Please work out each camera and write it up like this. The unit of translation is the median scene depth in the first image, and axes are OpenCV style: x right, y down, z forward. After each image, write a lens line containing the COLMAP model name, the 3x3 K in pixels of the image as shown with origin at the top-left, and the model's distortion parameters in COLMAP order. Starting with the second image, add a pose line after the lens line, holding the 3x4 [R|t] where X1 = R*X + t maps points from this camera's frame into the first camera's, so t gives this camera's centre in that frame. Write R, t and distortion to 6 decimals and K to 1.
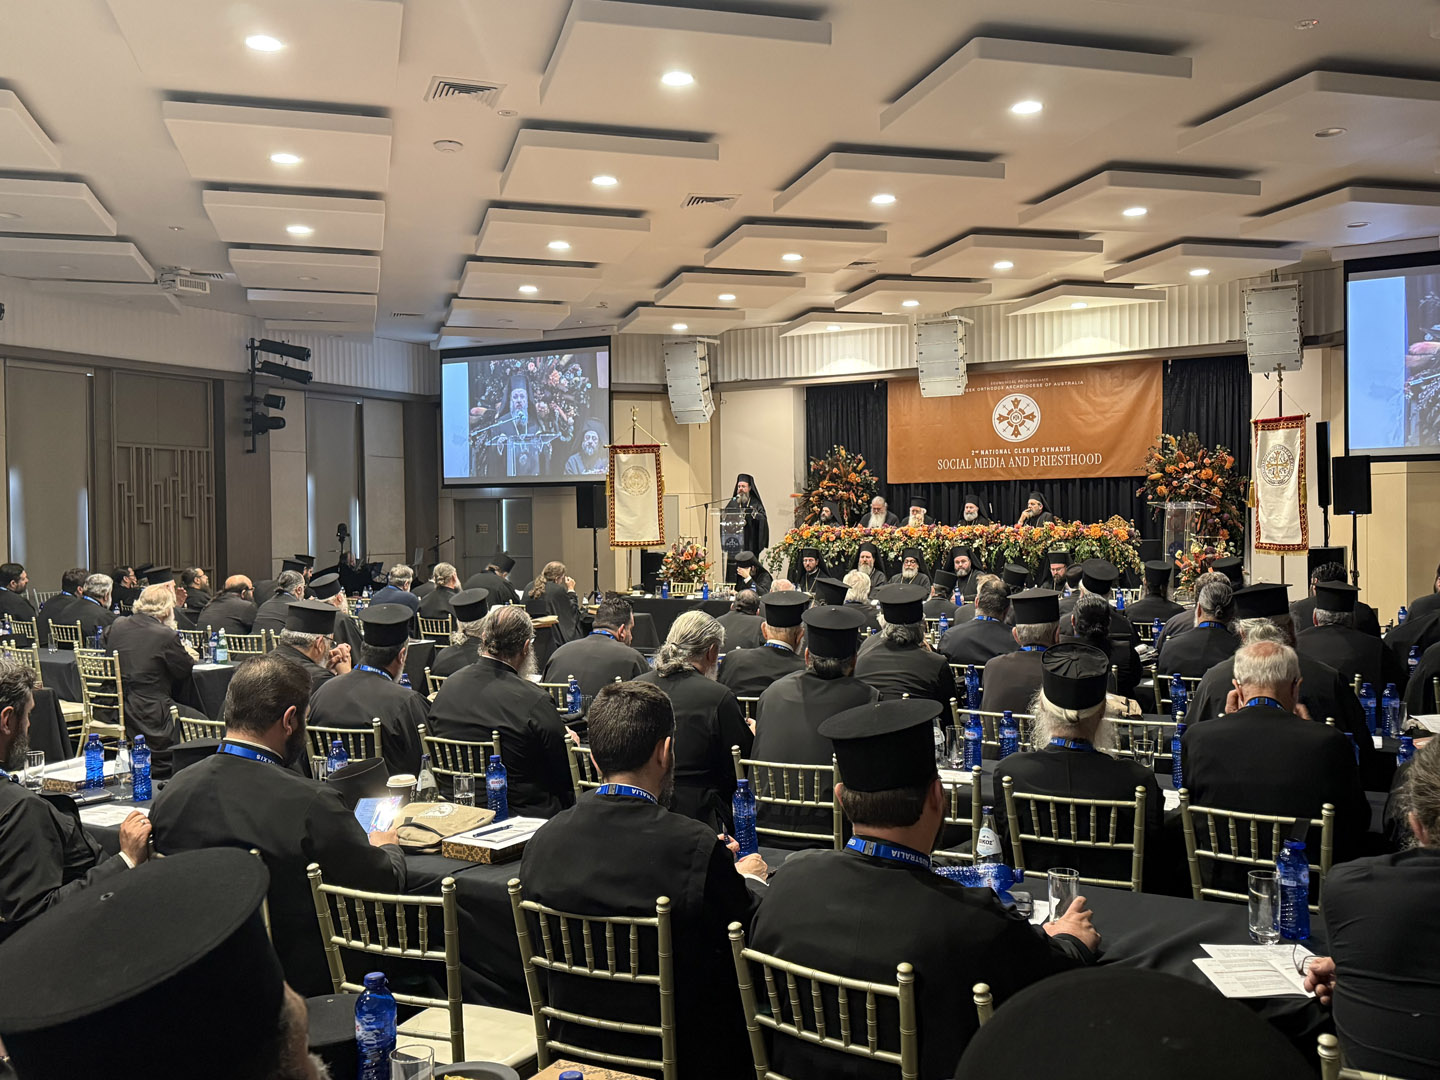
lens RADIAL K [[1272.8, 0, 710.2], [0, 1272.8, 547.1], [0, 0, 1]] dist [0.115889, -0.137983]
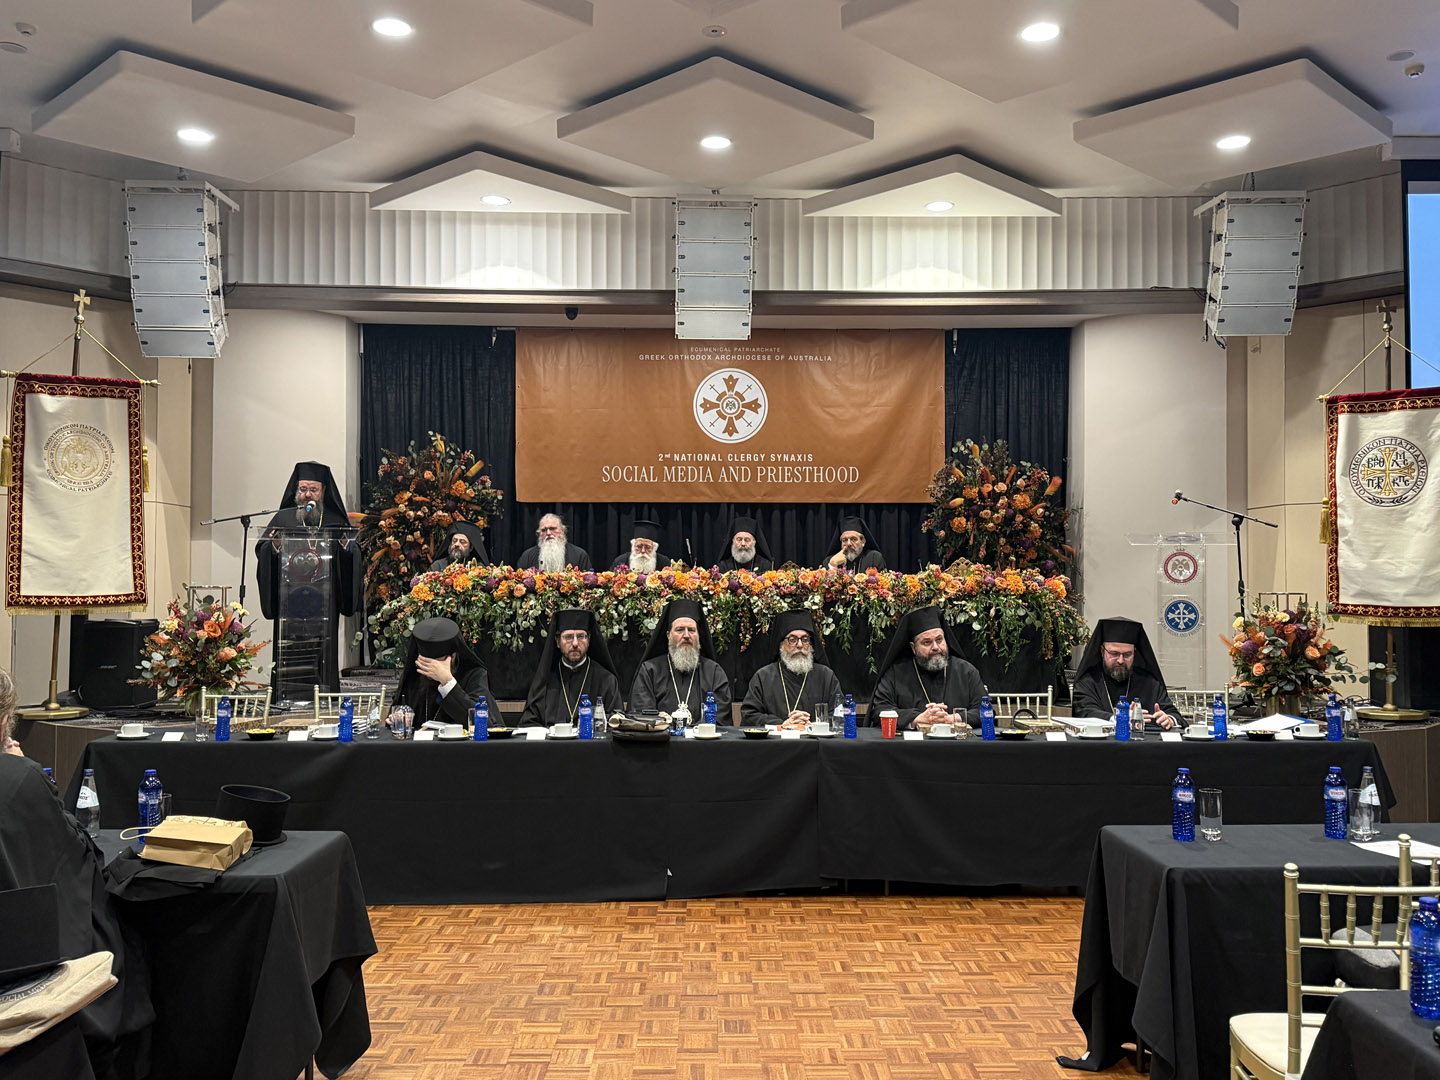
lens RADIAL K [[1272.8, 0, 716.5], [0, 1272.8, 540.9], [0, 0, 1]] dist [0.115889, -0.137983]
pose [[0.863420, 0.028128, 0.503701, -0.088213], [-0.002148, 0.998640, -0.052084, -0.000520], [-0.504482, 0.043888, 0.862306, 0.475720]]
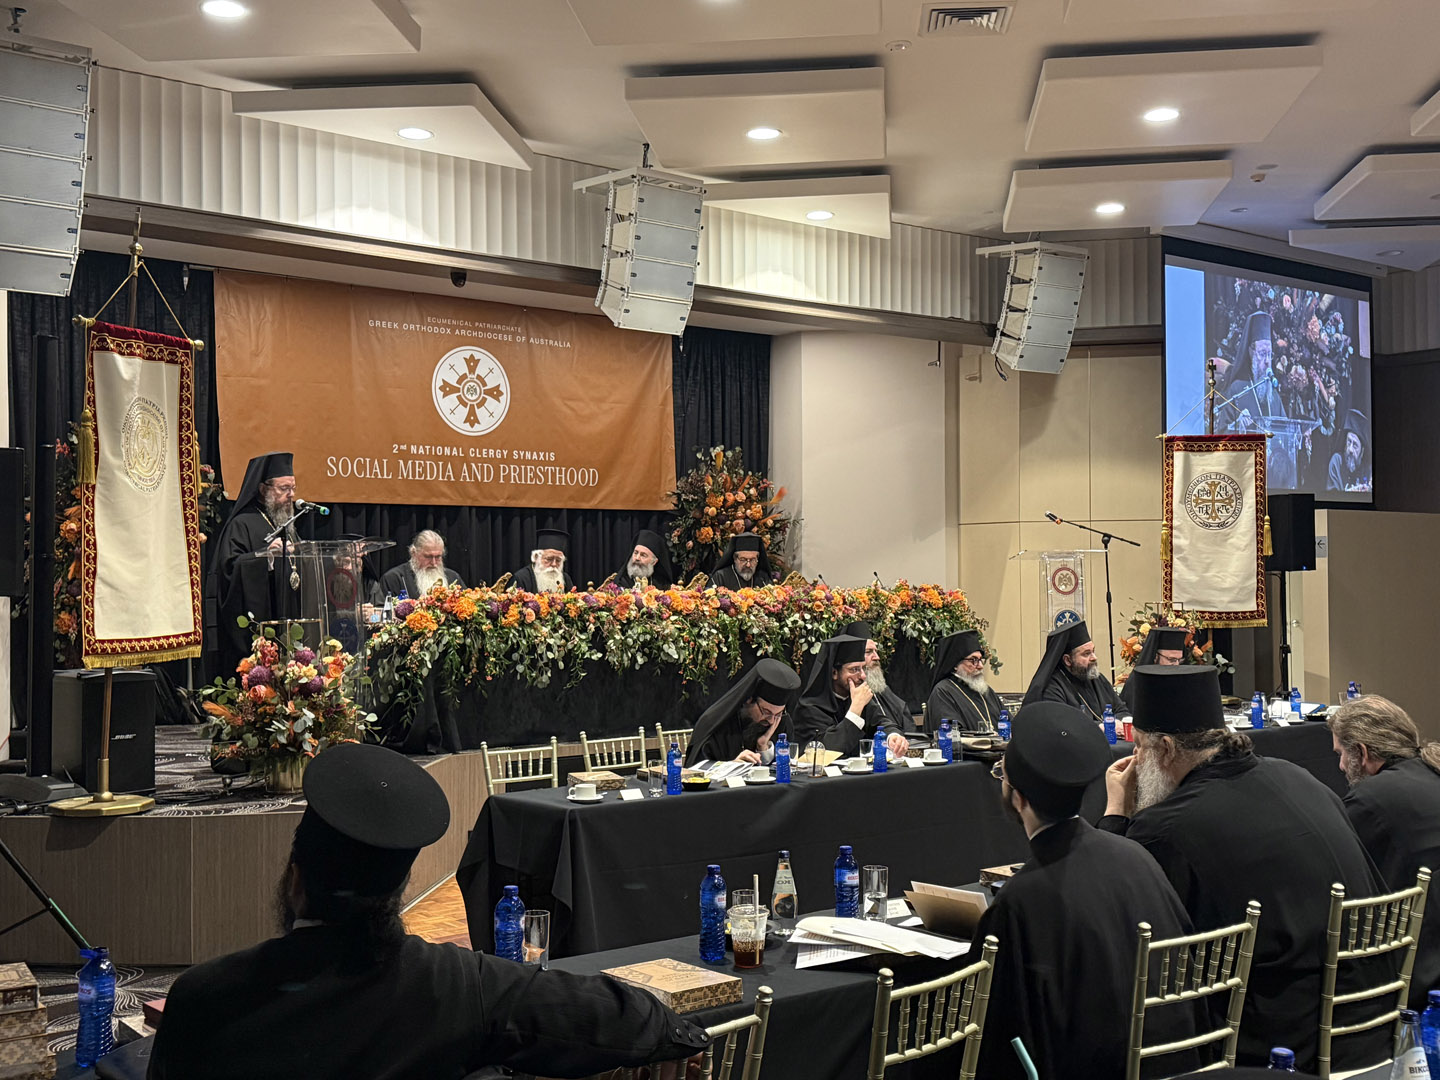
lens RADIAL K [[1586.8, 0, 732.3], [0, 1586.8, 553.1], [0, 0, 1]] dist [0.142395, 0.000000]
pose [[0.364092, 0.022720, 0.931086, -0.355942], [0.023104, 0.999174, -0.033416, -0.008169], [-0.931076, 0.033679, 0.363267, 0.680703]]
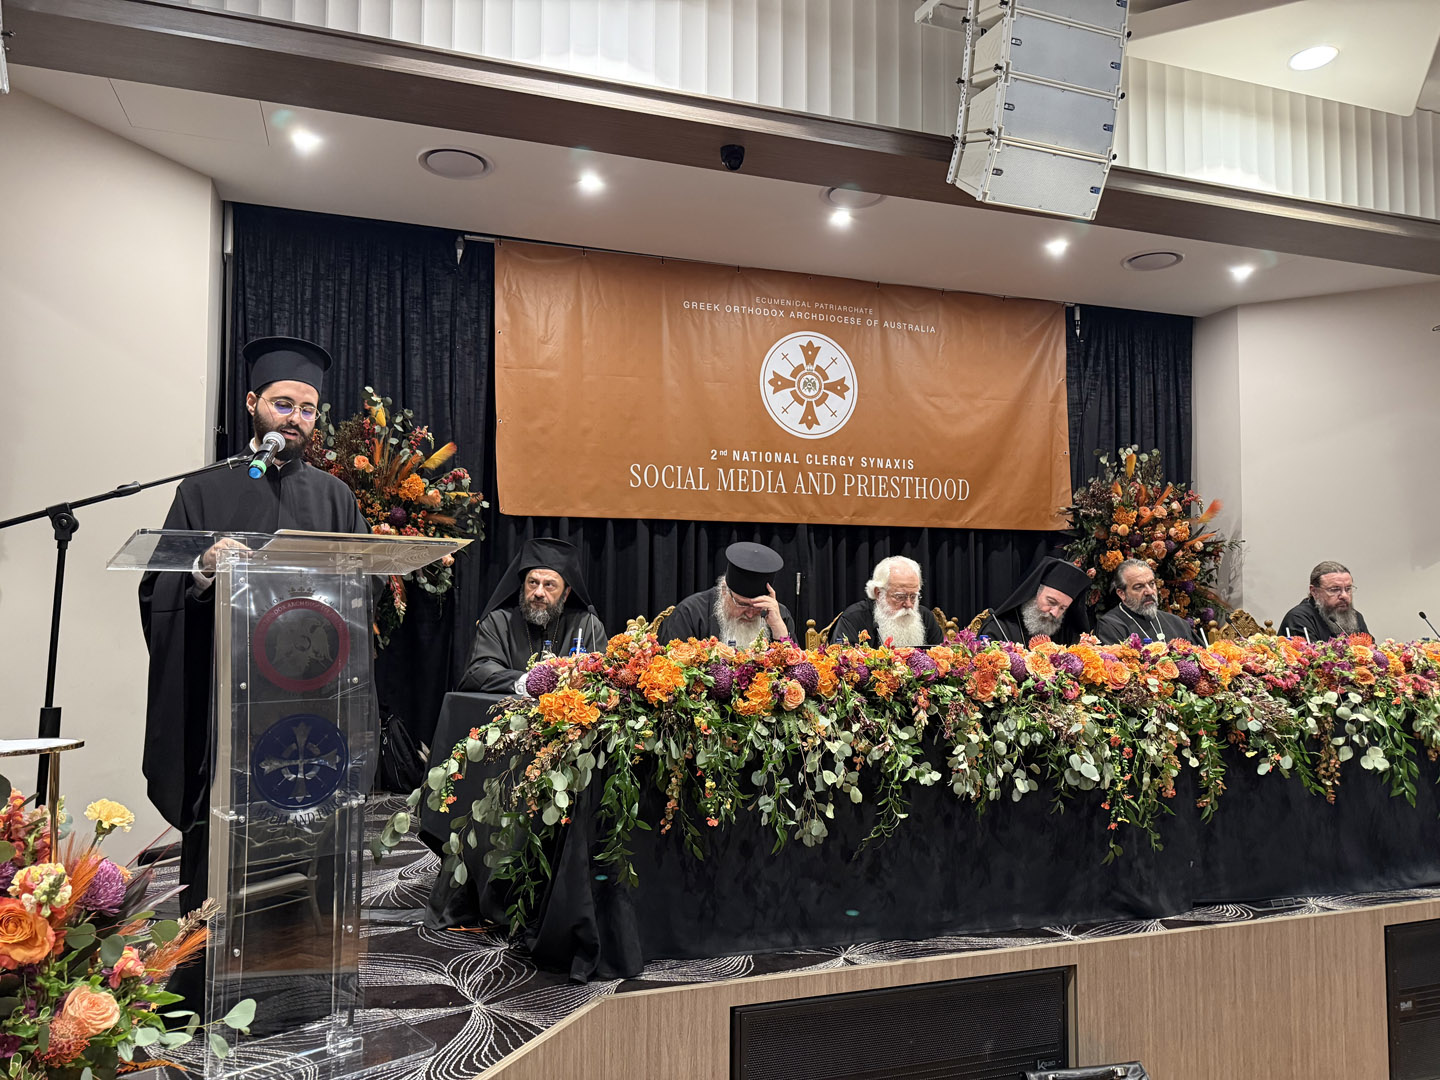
lens RADIAL K [[1010.6, 0, 716.8], [0, 1010.6, 550.9], [0, 0, 1]] dist [0.092625, -0.098969]
pose [[0.664704, 0.053654, 0.745178, -0.043164], [0.004674, 0.997100, -0.075962, -0.017482], [-0.747092, 0.053976, 0.662525, 0.822690]]
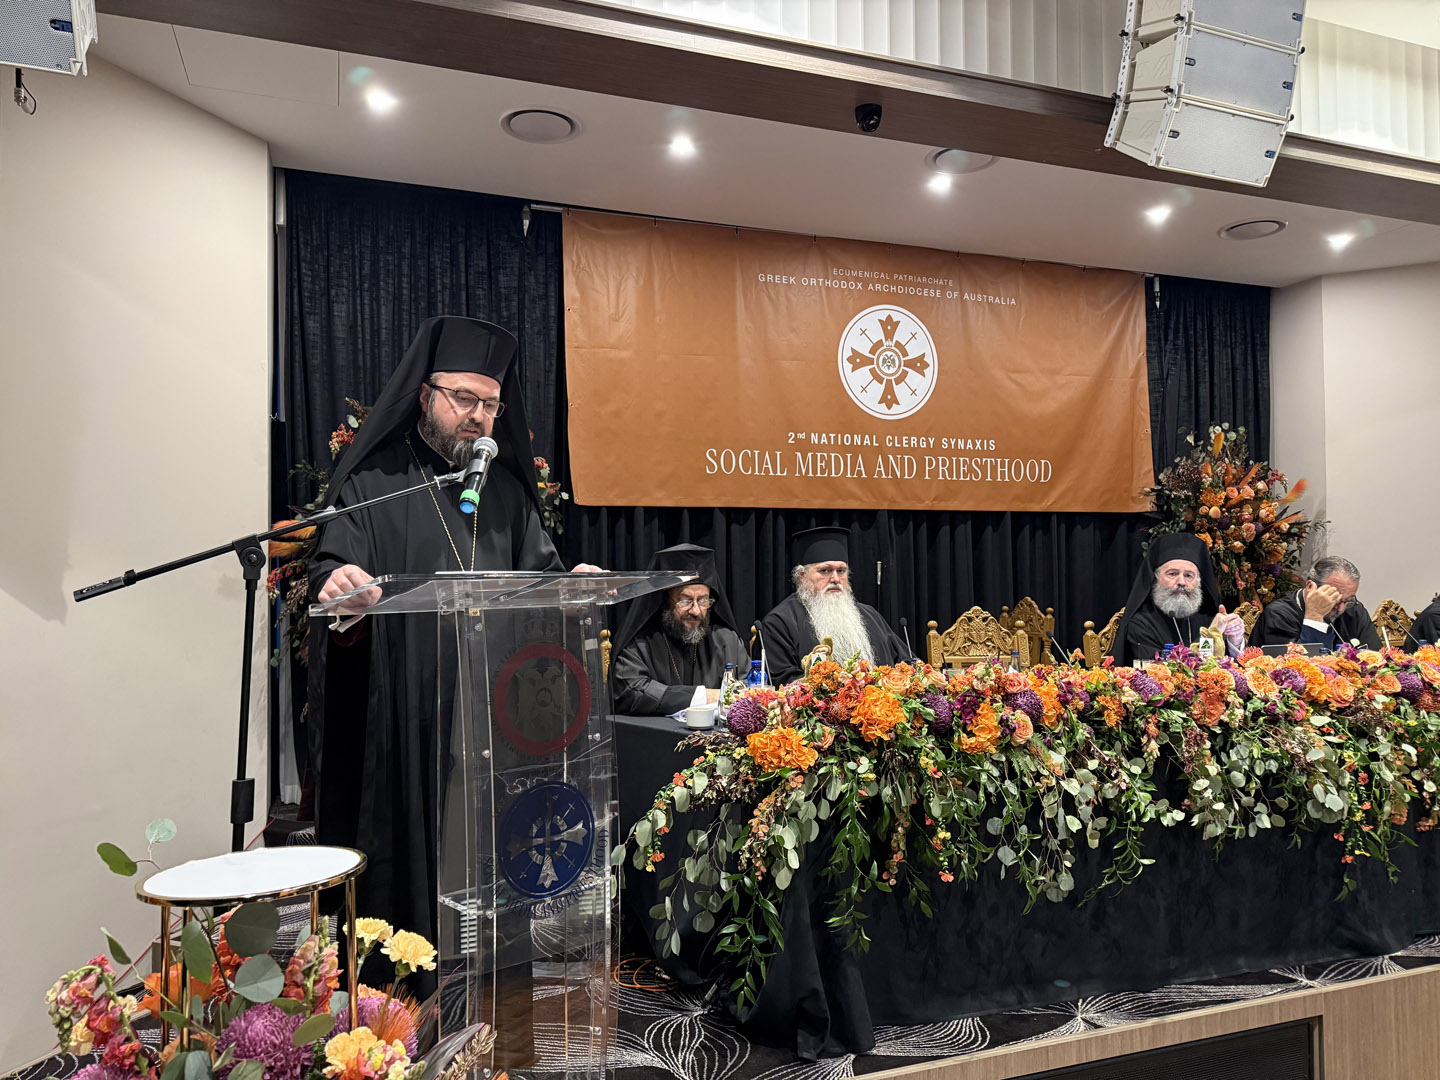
lens RADIAL K [[1010.6, 0, 717.5], [0, 1010.6, 549.1], [0, 0, 1]] dist [0.092625, -0.098969]
pose [[0.645066, 0.024843, 0.763723, -0.051907], [0.016722, 0.998773, -0.046613, -0.026044], [-0.763944, 0.042839, 0.643859, 0.861131]]
